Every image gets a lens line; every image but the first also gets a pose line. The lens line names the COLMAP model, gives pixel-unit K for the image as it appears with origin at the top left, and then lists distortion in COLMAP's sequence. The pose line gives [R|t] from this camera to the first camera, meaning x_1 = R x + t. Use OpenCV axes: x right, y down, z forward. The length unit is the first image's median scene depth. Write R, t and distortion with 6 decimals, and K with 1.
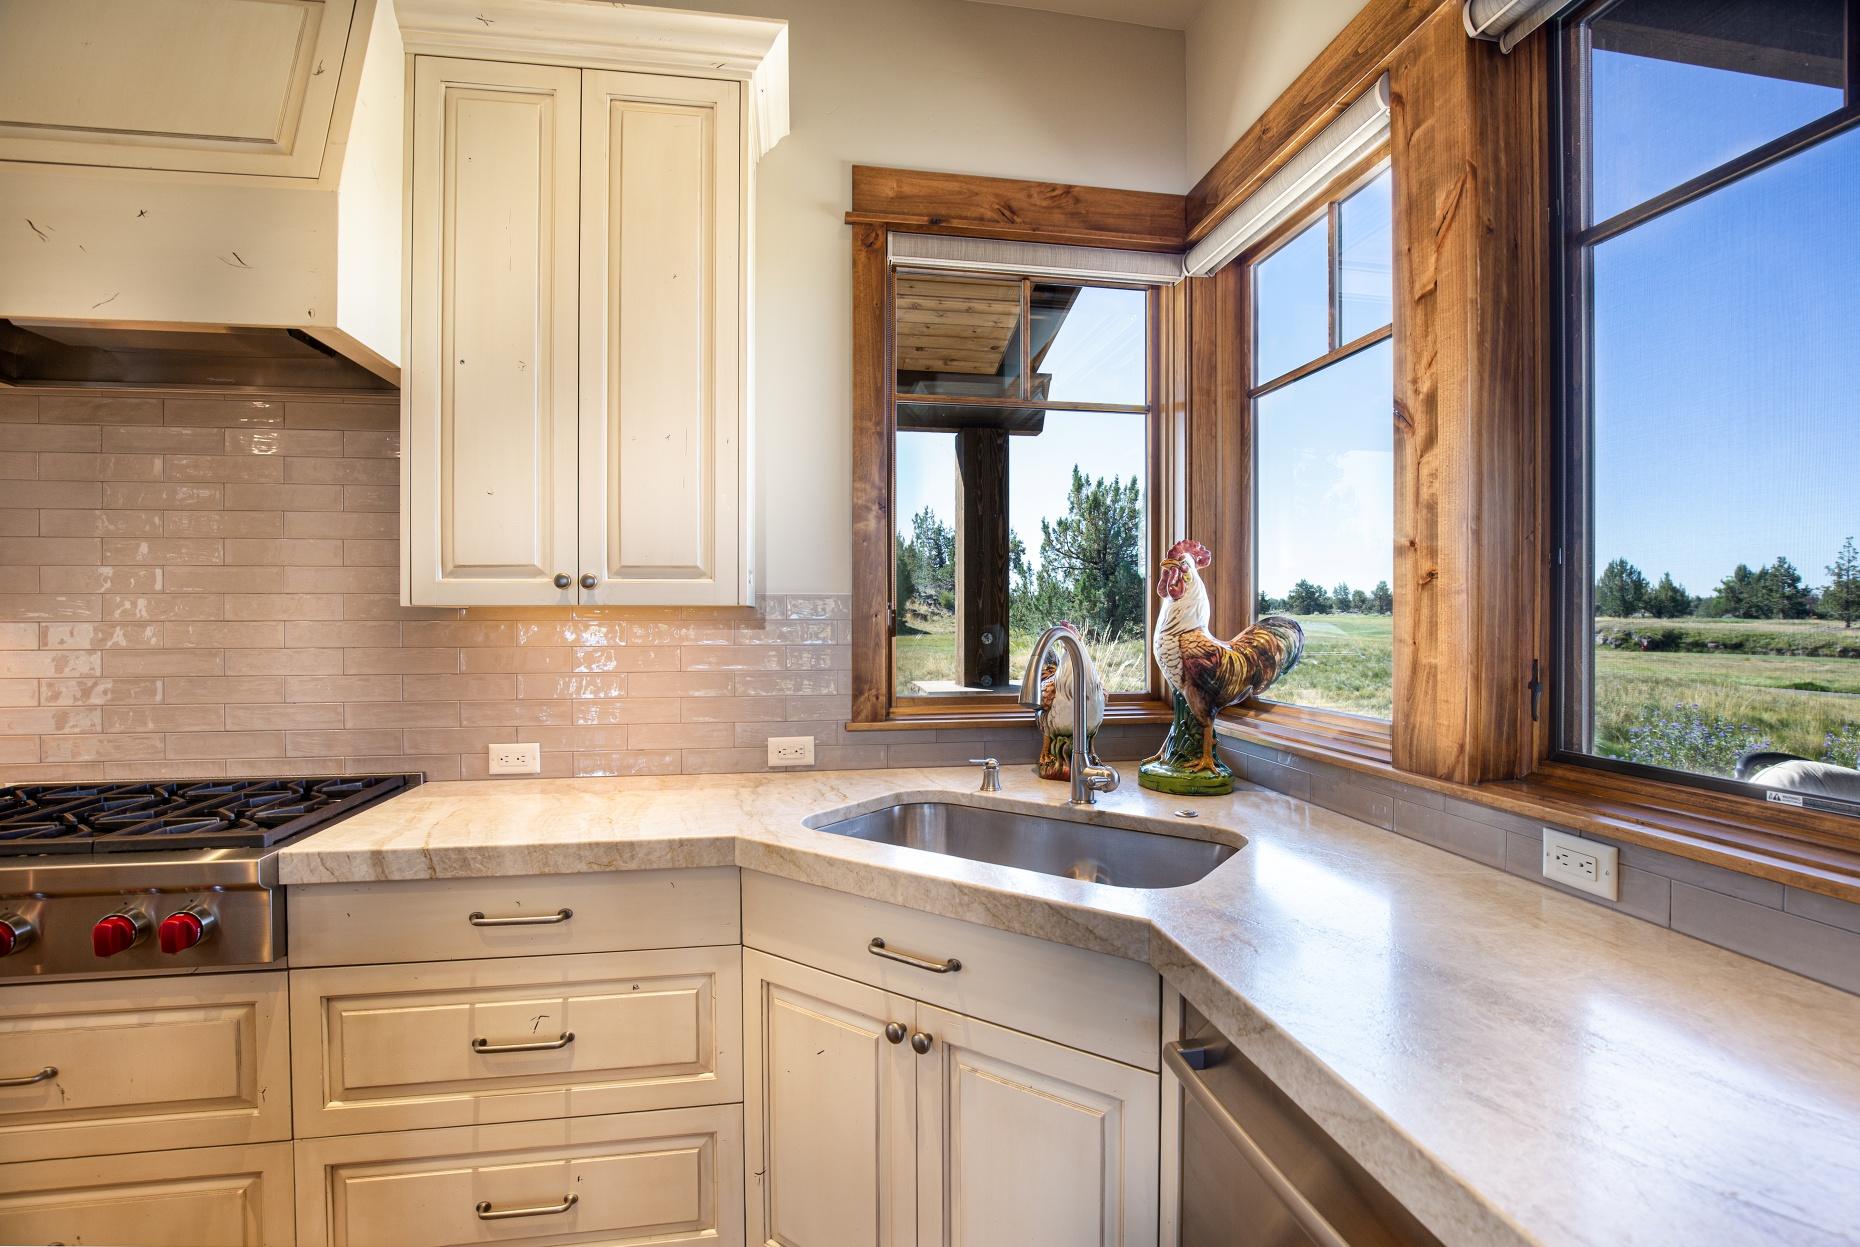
lens RADIAL K [[883.2, 0, 952.8], [0, 883.2, 632.1], [0, 0, 1]] dist [-0.027313, -0.001136]
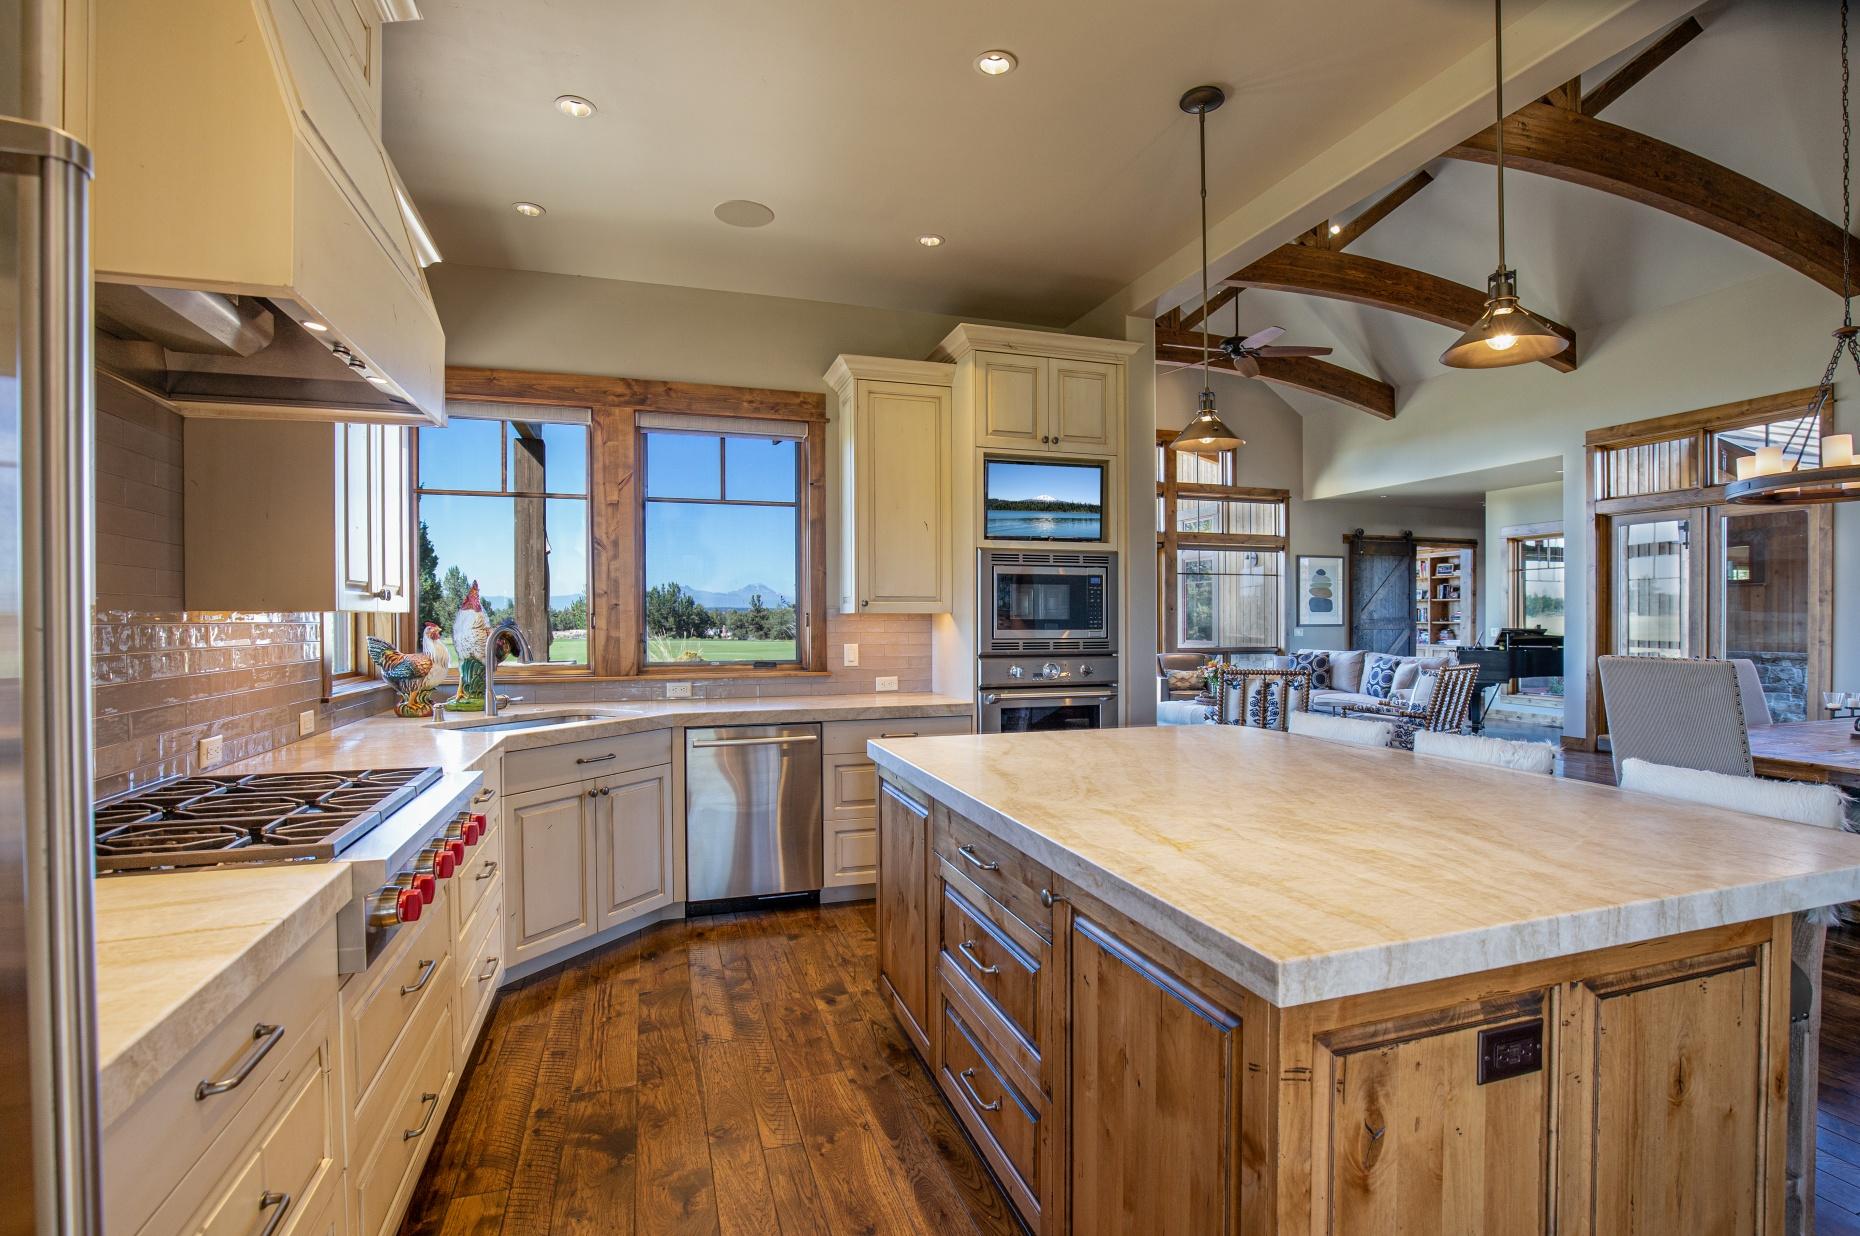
lens RADIAL K [[883.2, 0, 933.7], [0, 883.2, 629.9], [0, 0, 1]] dist [-0.027313, -0.001136]
pose [[-0.134346, -0.011134, 0.990872, -1.672882], [0.019055, 0.999723, 0.013817, -0.002575], [-0.990751, 0.020738, -0.134097, 0.257439]]
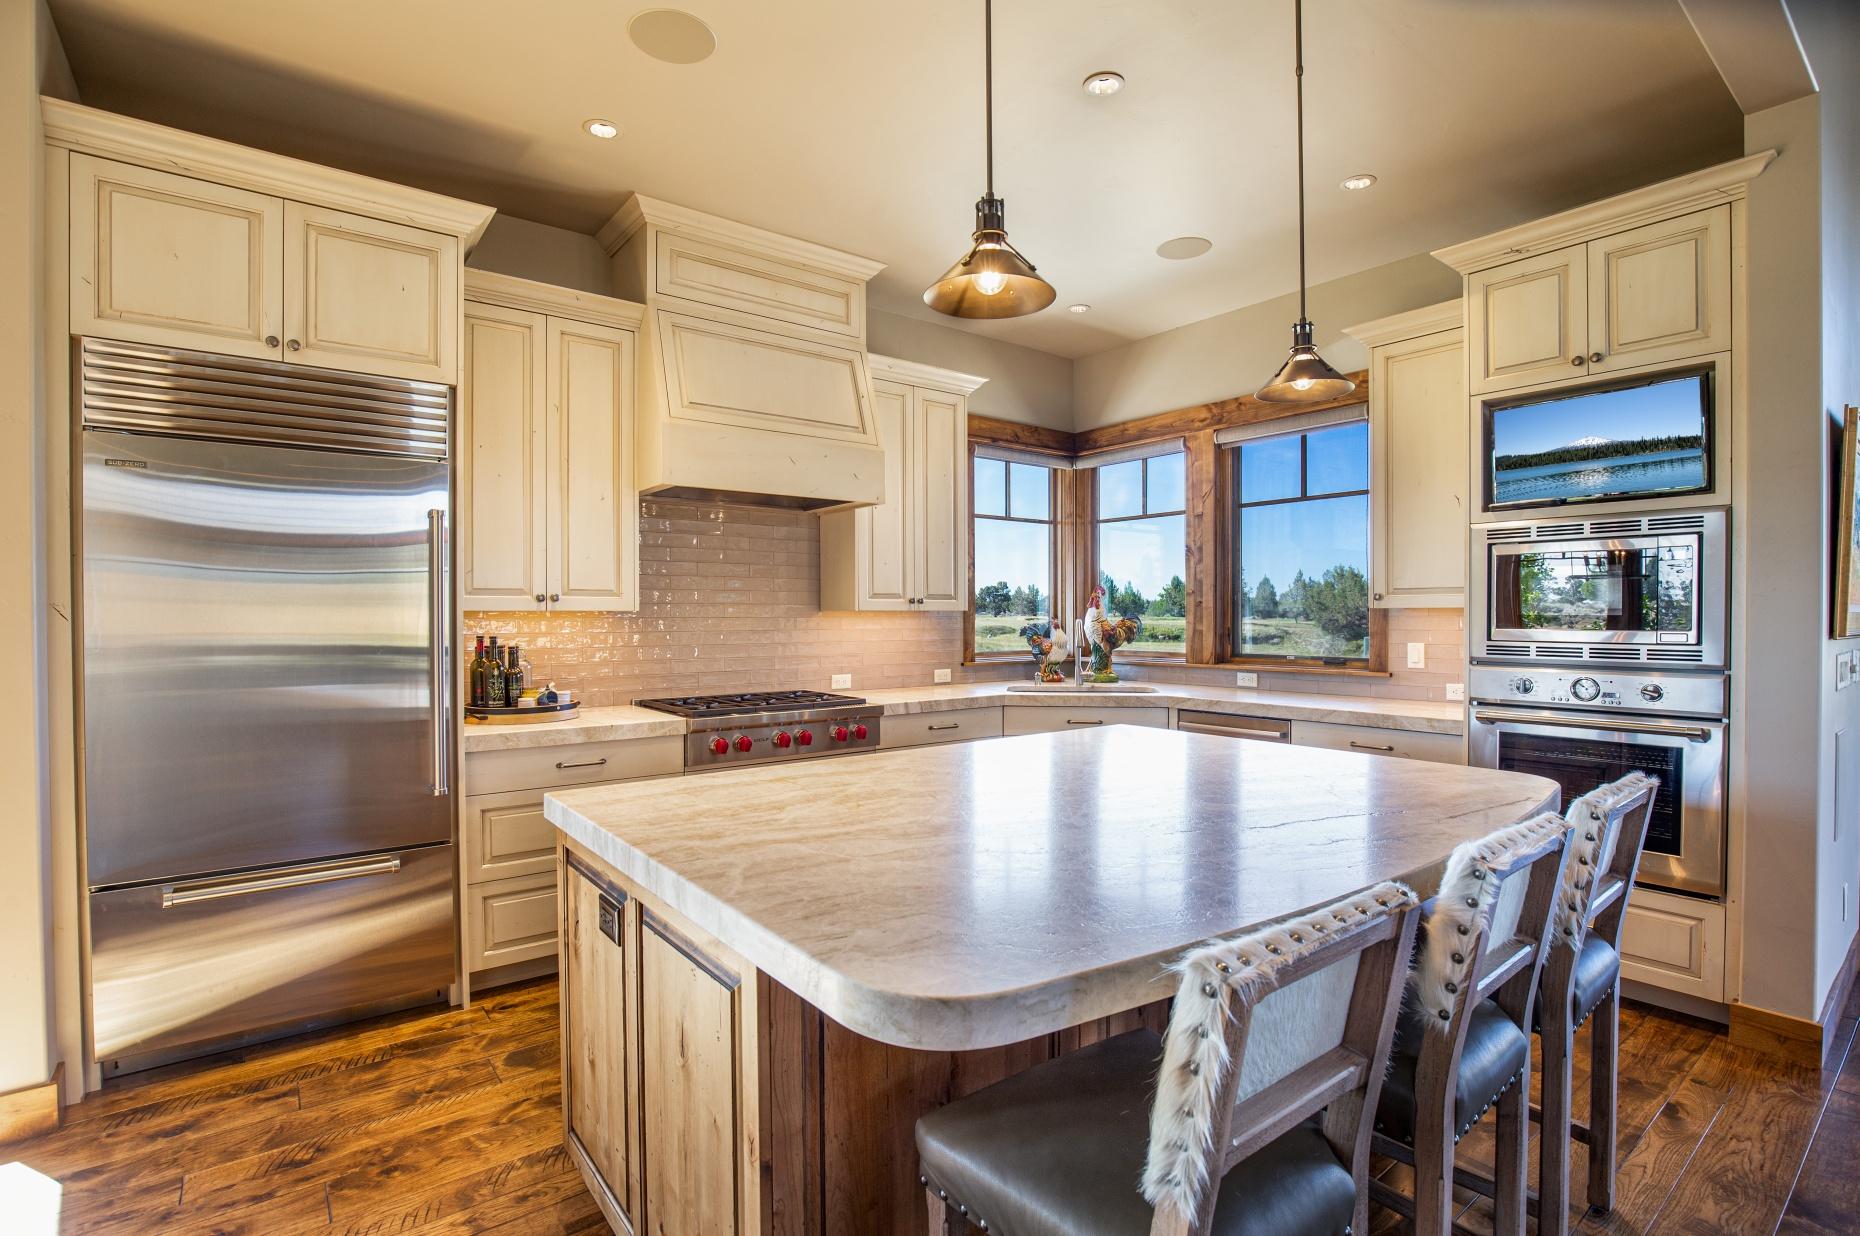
lens RADIAL K [[883.2, 0, 933.4], [0, 883.2, 624.1], [0, 0, 1]] dist [-0.027313, -0.001136]
pose [[0.888414, -0.005688, 0.459008, -1.282464], [0.009775, 0.999931, -0.006528, 0.019503], [-0.458939, 0.010287, 0.888408, -1.013194]]
